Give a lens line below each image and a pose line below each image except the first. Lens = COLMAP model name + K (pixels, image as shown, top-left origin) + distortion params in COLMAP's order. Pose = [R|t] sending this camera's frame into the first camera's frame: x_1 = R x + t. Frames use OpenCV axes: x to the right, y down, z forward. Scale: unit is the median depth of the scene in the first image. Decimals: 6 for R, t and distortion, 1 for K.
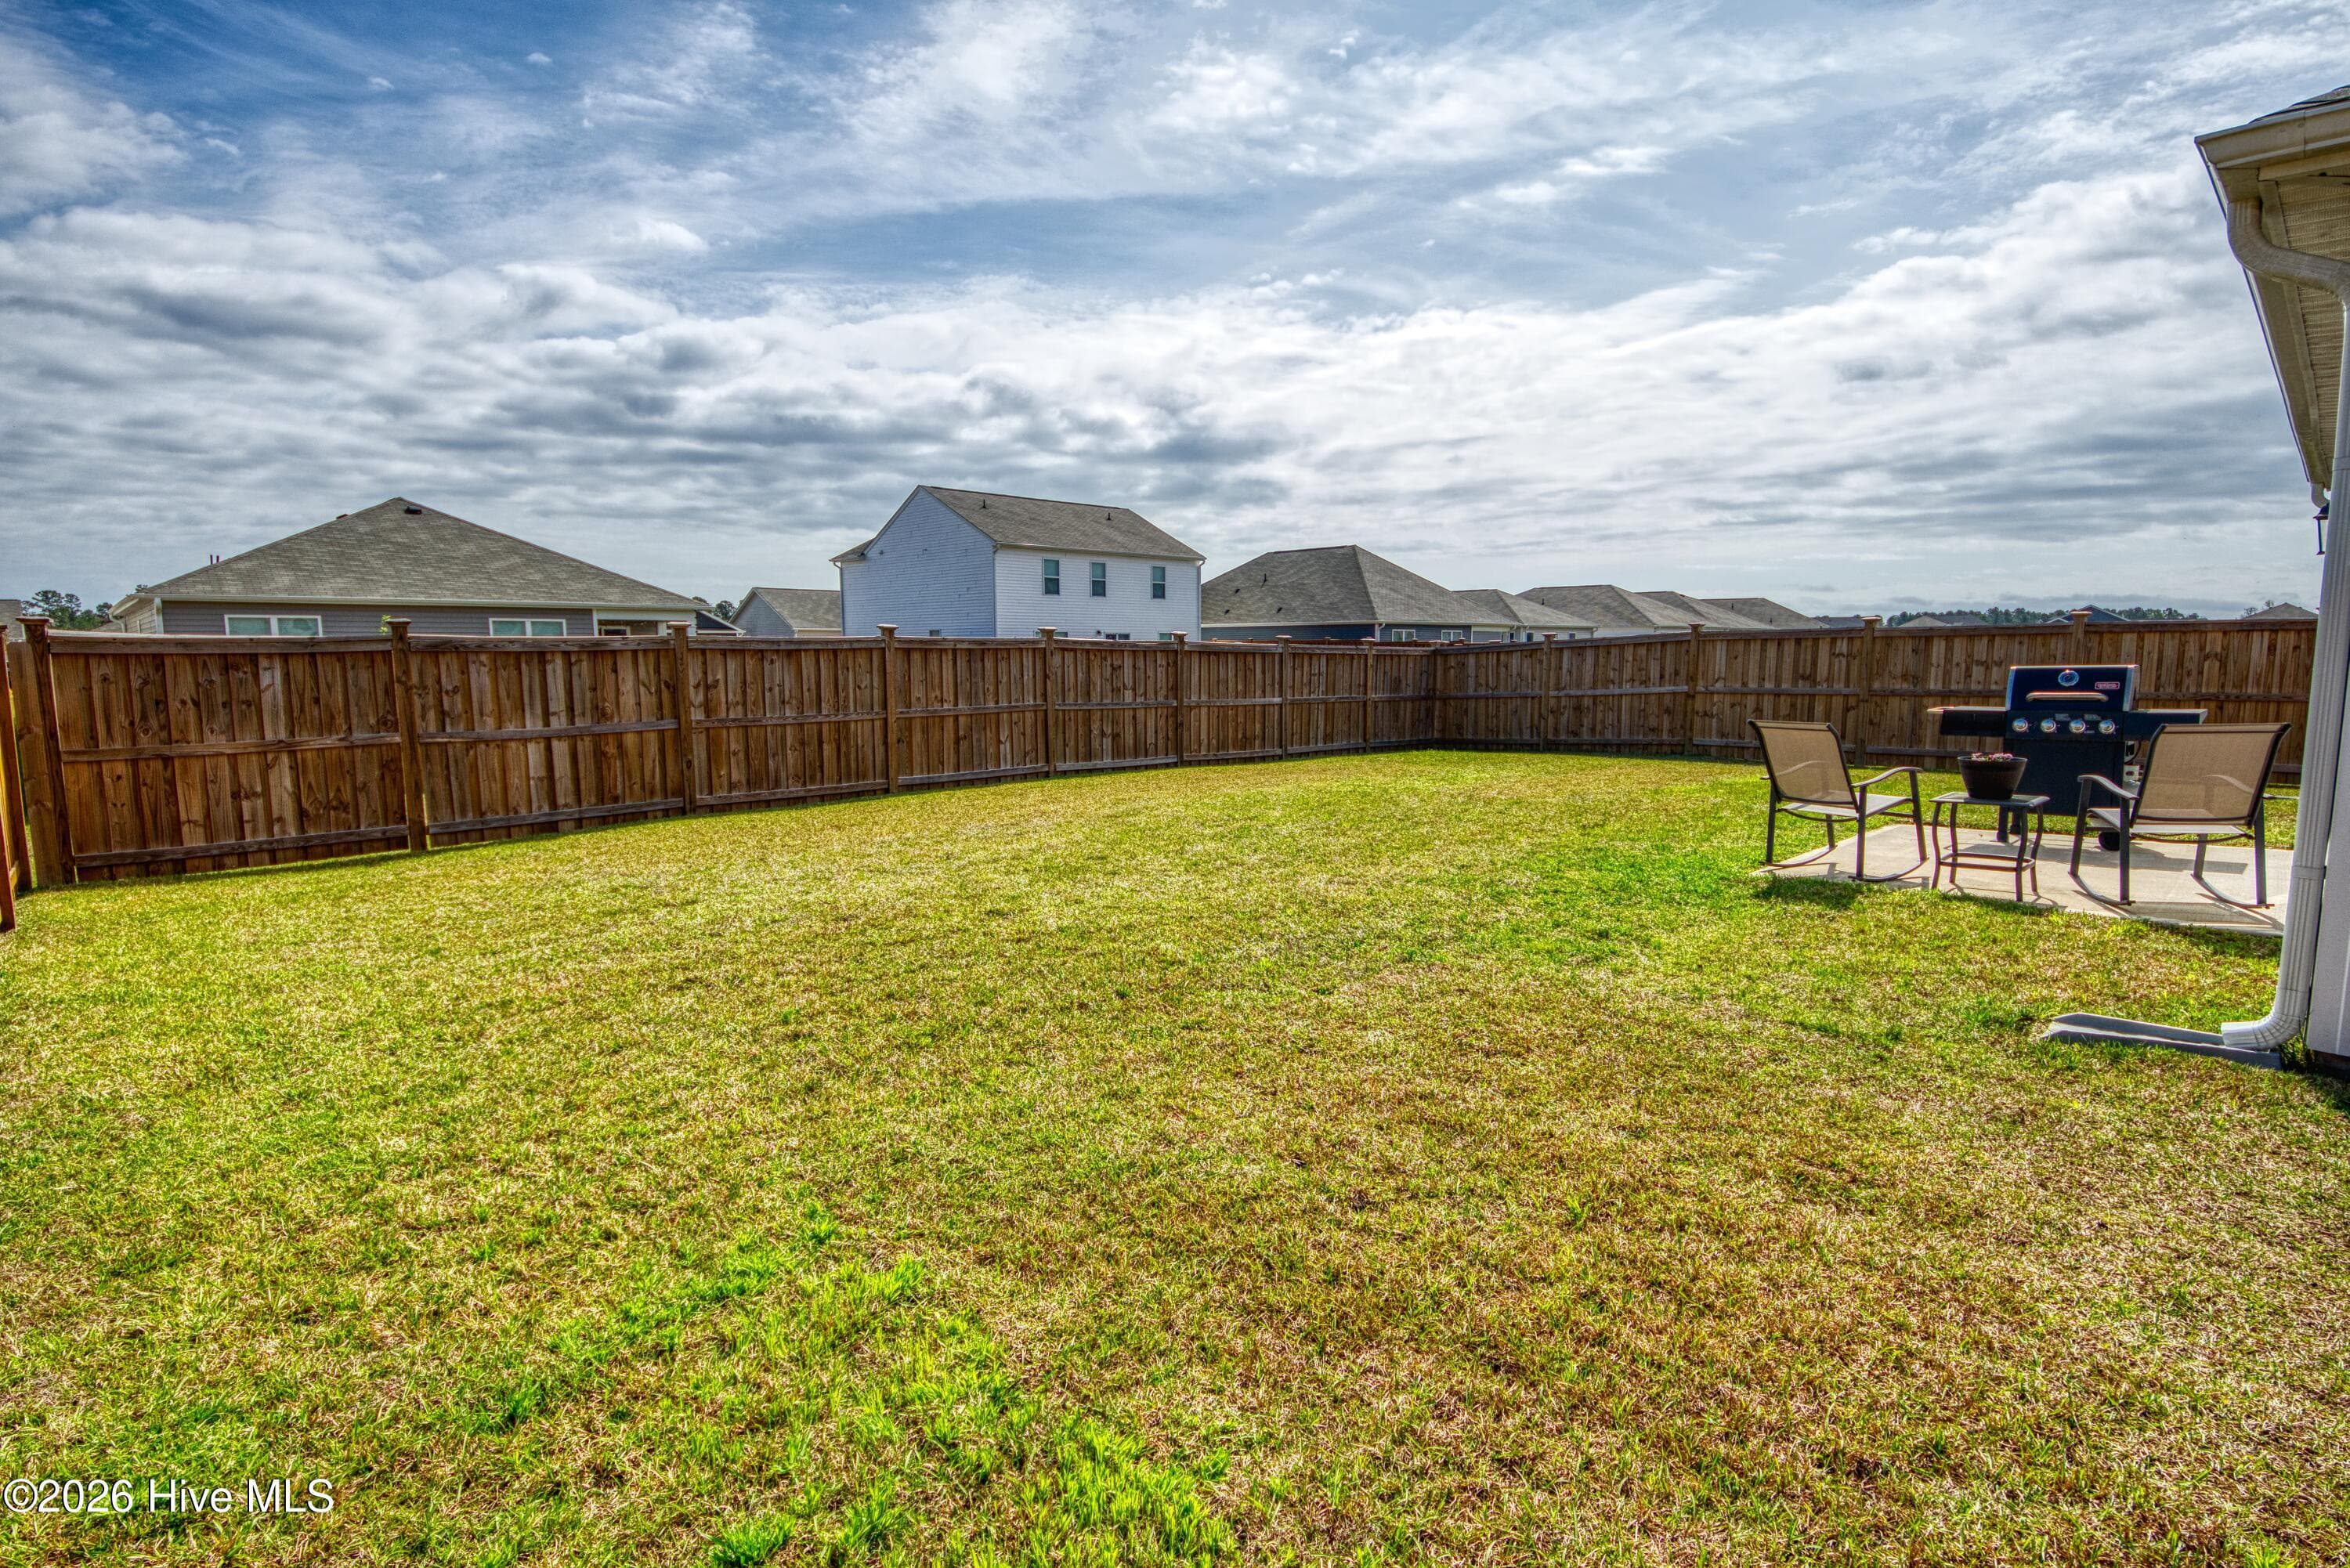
lens RADIAL K [[1117.6, 0, 1182.4], [0, 1117.6, 780.2], [0, 0, 1]] dist [0.026316, -0.022238]
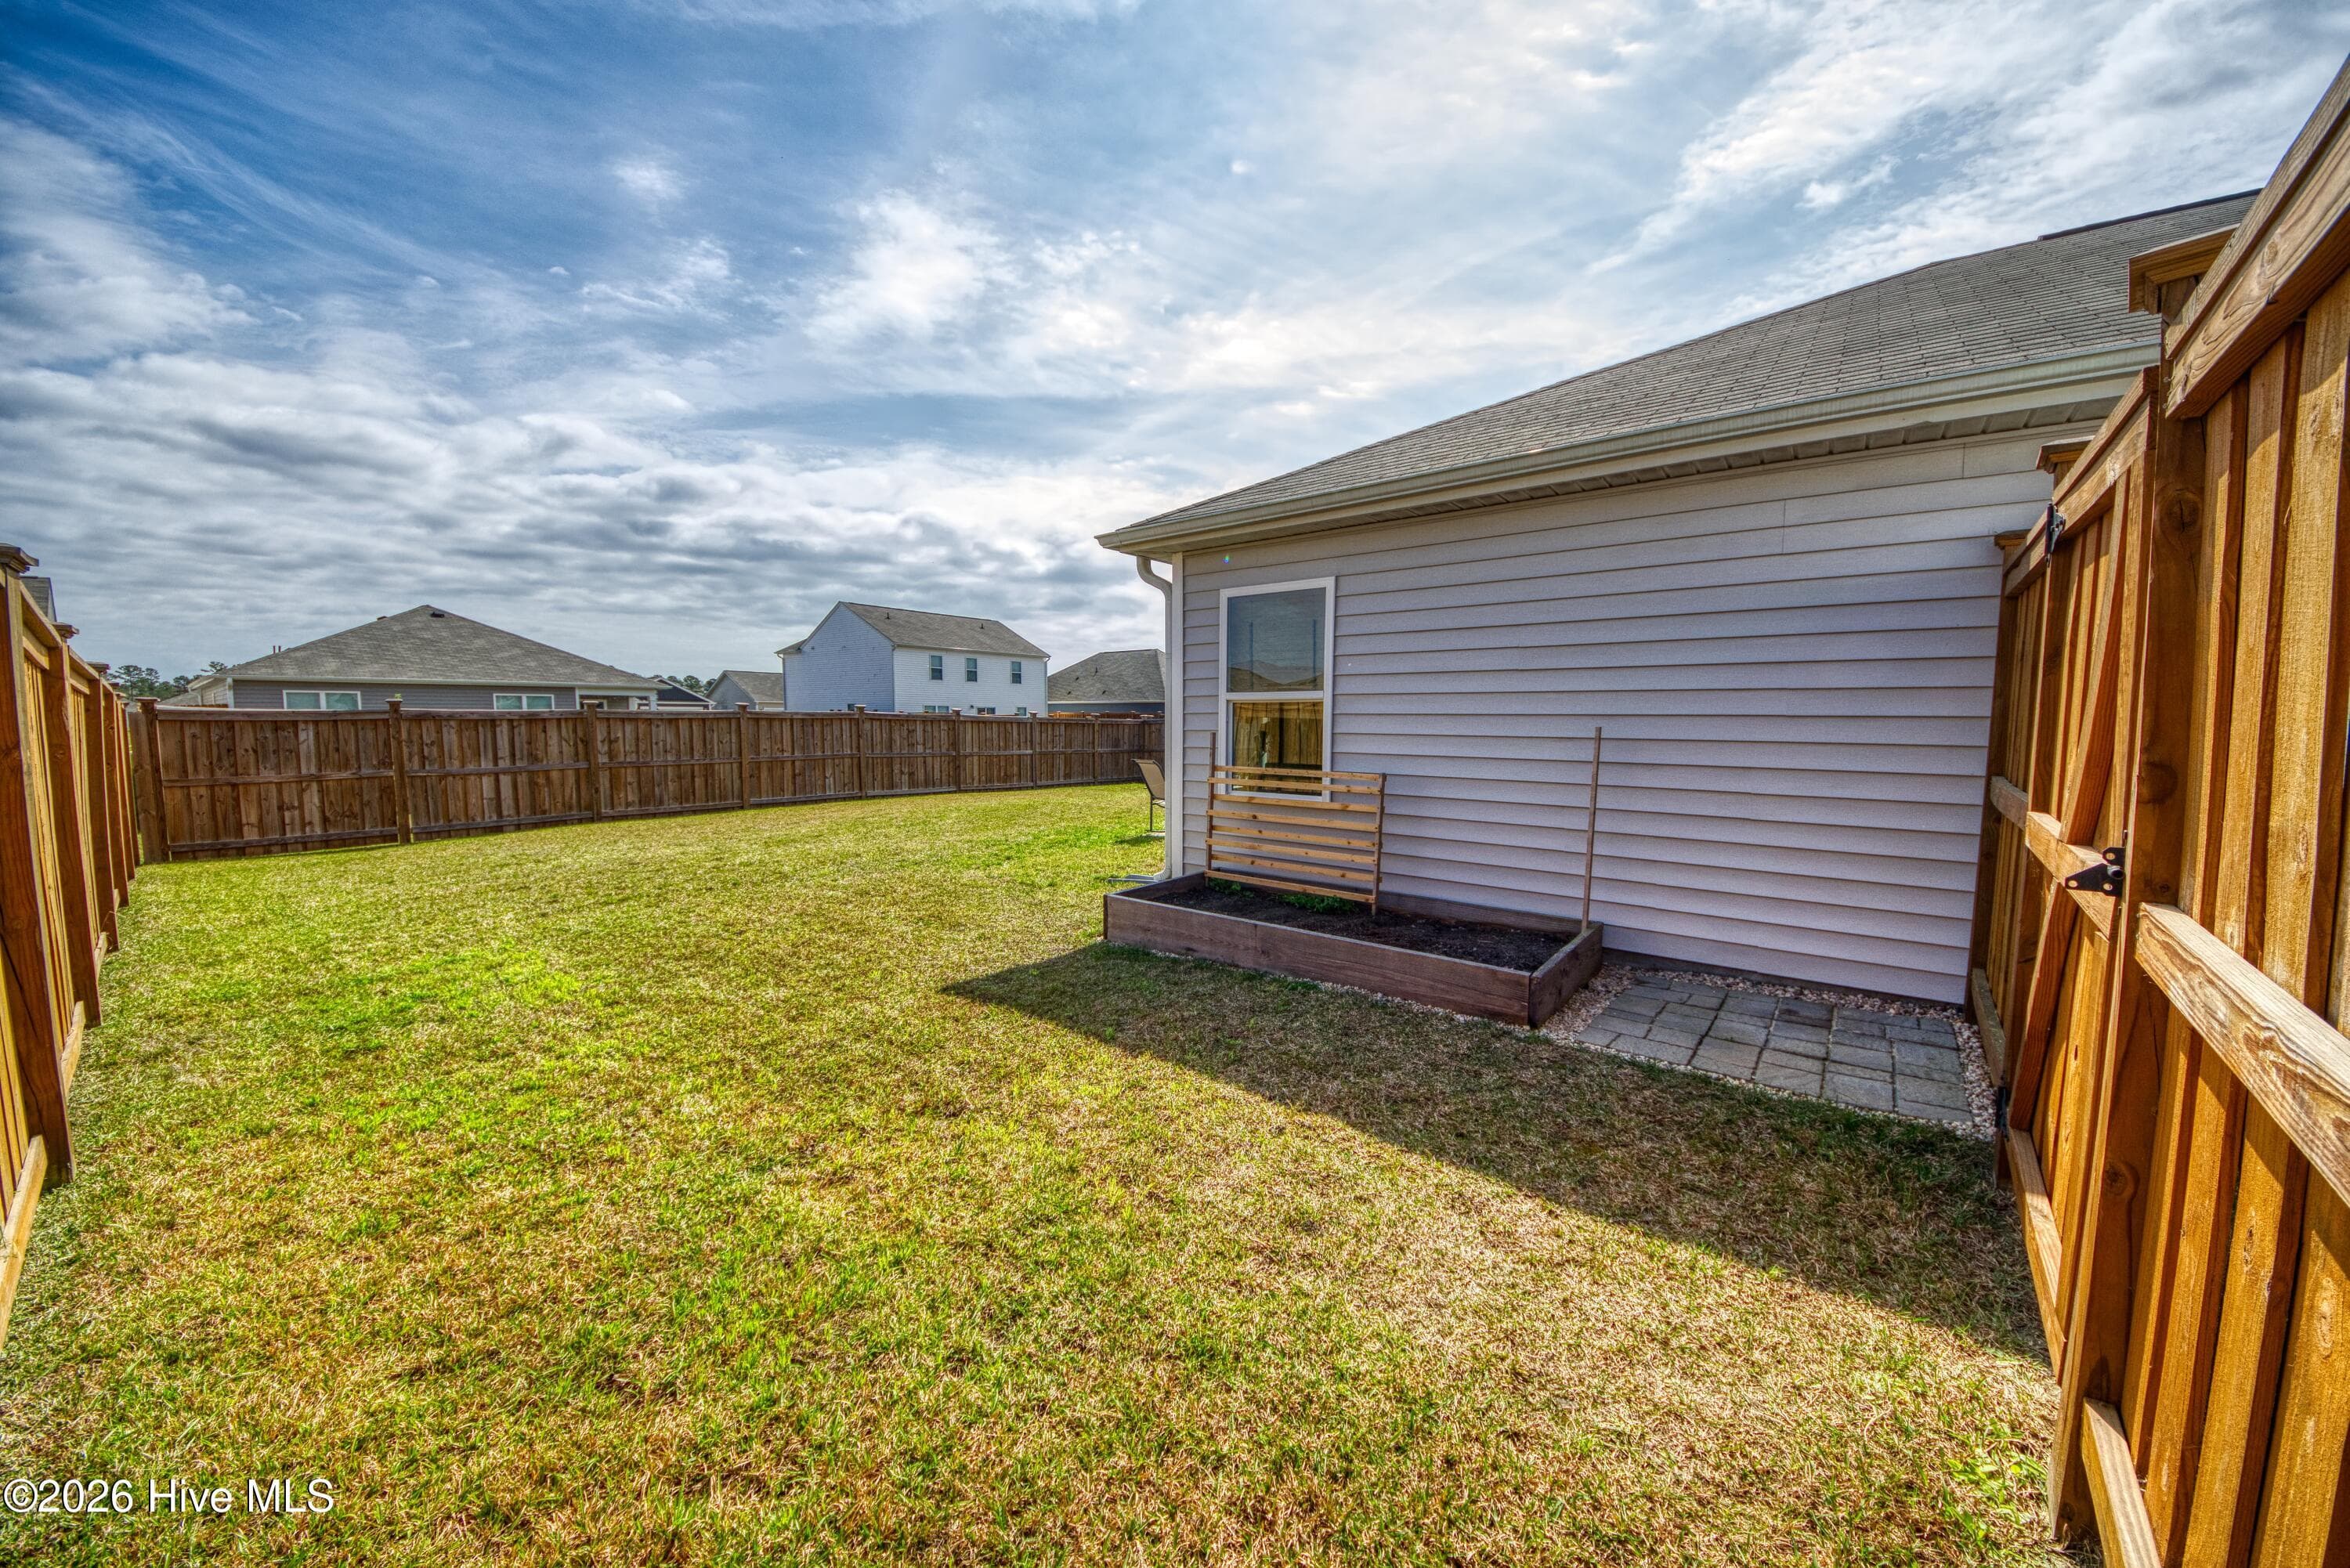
lens RADIAL K [[816.7, 0, 1175.0], [0, 816.7, 784.0], [0, 0, 1]] dist [0.014092, -0.012681]
pose [[0.991176, -0.006389, 0.132397, 0.206074], [0.011378, 0.999252, -0.036959, 0.027655], [-0.132062, 0.038140, 0.990507, -0.245414]]
